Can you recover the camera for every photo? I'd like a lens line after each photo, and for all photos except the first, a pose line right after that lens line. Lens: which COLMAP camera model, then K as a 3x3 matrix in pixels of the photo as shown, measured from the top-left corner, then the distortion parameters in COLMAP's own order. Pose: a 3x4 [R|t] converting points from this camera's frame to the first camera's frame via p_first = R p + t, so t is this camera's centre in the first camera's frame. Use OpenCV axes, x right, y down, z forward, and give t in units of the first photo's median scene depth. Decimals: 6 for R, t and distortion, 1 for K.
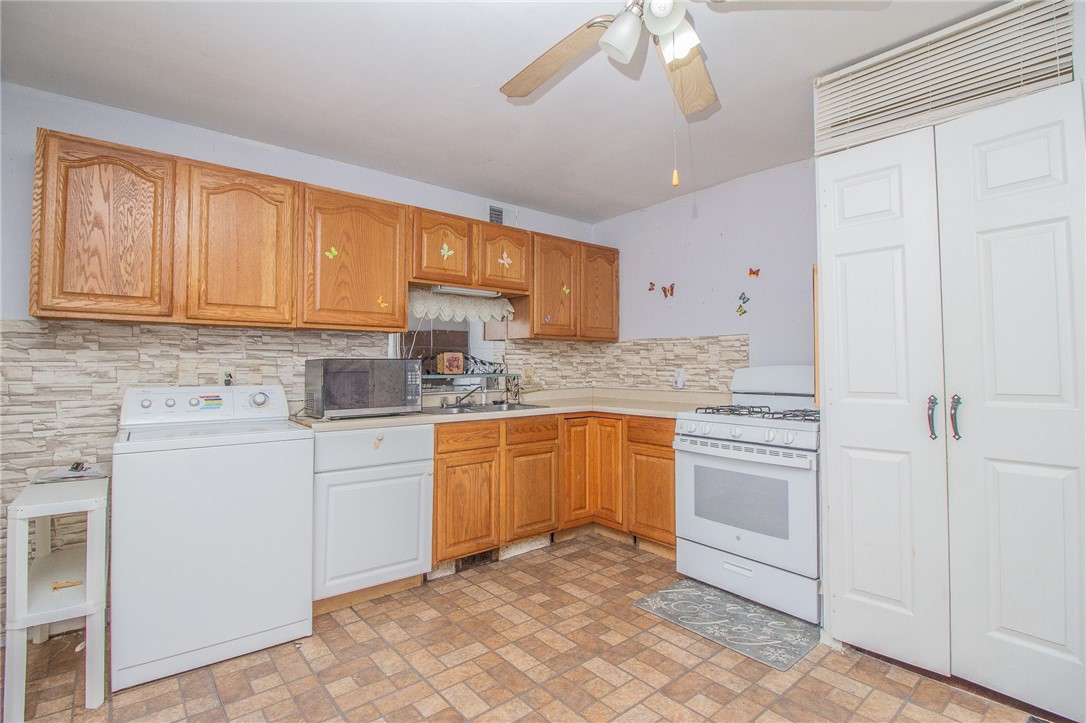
lens RADIAL K [[511.8, 0, 548.2], [0, 511.8, 356.2], [0, 0, 1]] dist [-0.018583, -0.003534]
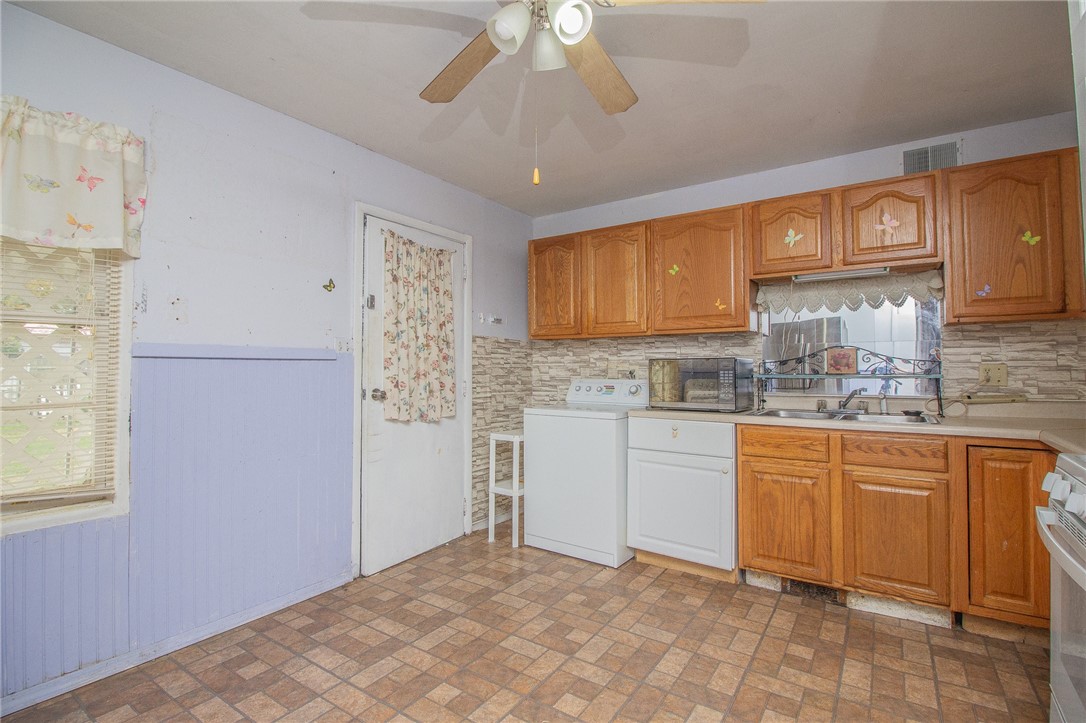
lens RADIAL K [[511.8, 0, 547.8], [0, 511.8, 357.4], [0, 0, 1]] dist [-0.018583, -0.003534]
pose [[0.263330, -0.016902, -0.964558, 0.629049], [0.021952, 0.999693, -0.011524, 0.008517], [0.964456, -0.018139, 0.263620, 0.391576]]
